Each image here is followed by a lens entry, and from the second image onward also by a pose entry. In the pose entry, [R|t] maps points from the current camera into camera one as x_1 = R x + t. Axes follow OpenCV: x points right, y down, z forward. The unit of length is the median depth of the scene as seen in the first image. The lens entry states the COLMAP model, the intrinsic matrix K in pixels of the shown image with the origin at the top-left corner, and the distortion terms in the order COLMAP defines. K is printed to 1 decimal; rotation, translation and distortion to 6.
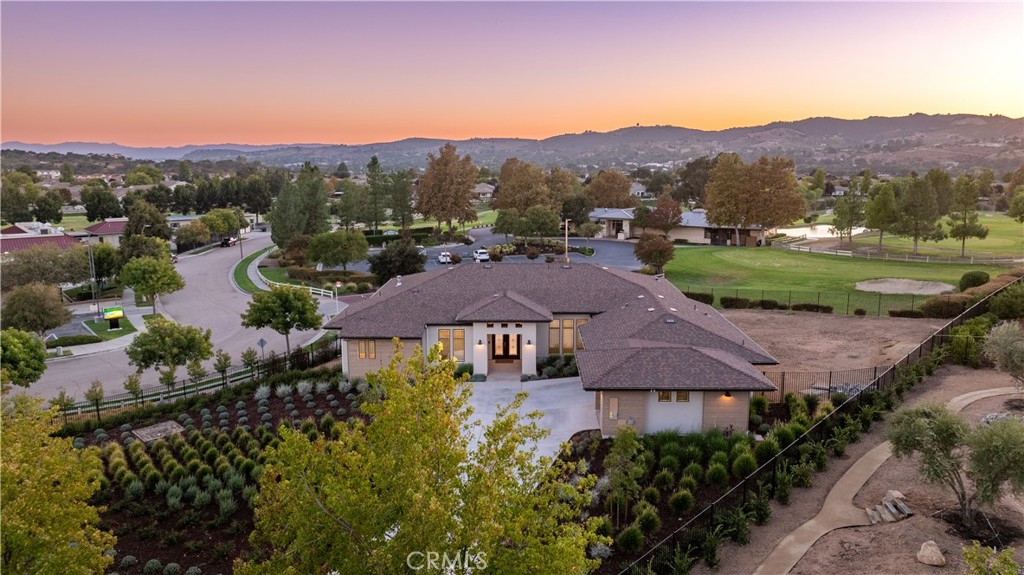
lens RADIAL K [[735.0, 0, 512.0], [0, 735.0, 287.5], [0, 0, 1]] dist [-0.021278, 0.026647]
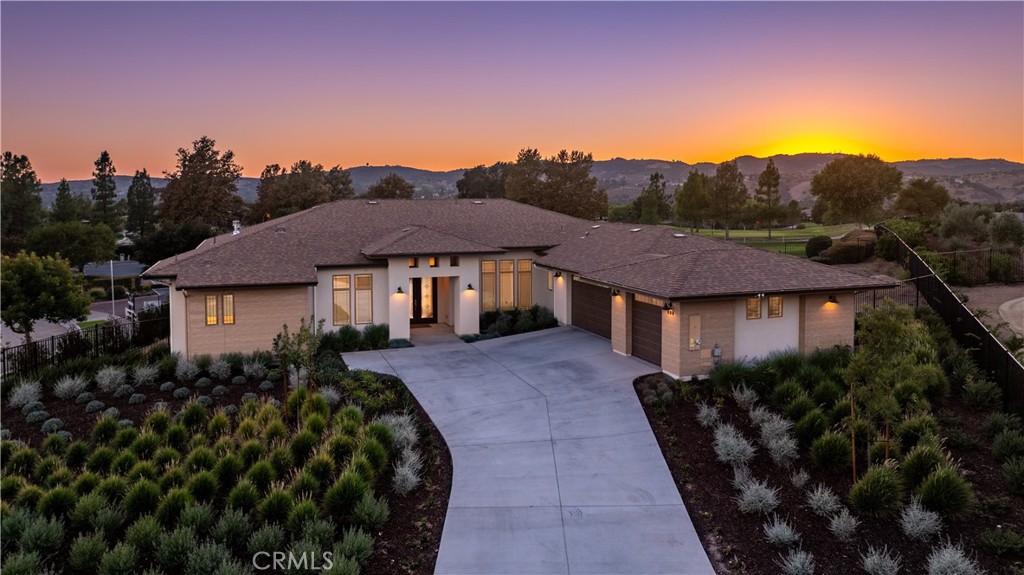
lens RADIAL K [[751.3, 0, 512.9], [0, 751.3, 213.8], [0, 0, 1]] dist [-0.016103, 0.001535]
pose [[0.935724, -0.006864, 0.352665, -0.187554], [0.061298, 0.987762, -0.143415, 0.109724], [-0.347365, 0.155815, 0.924694, 0.312732]]
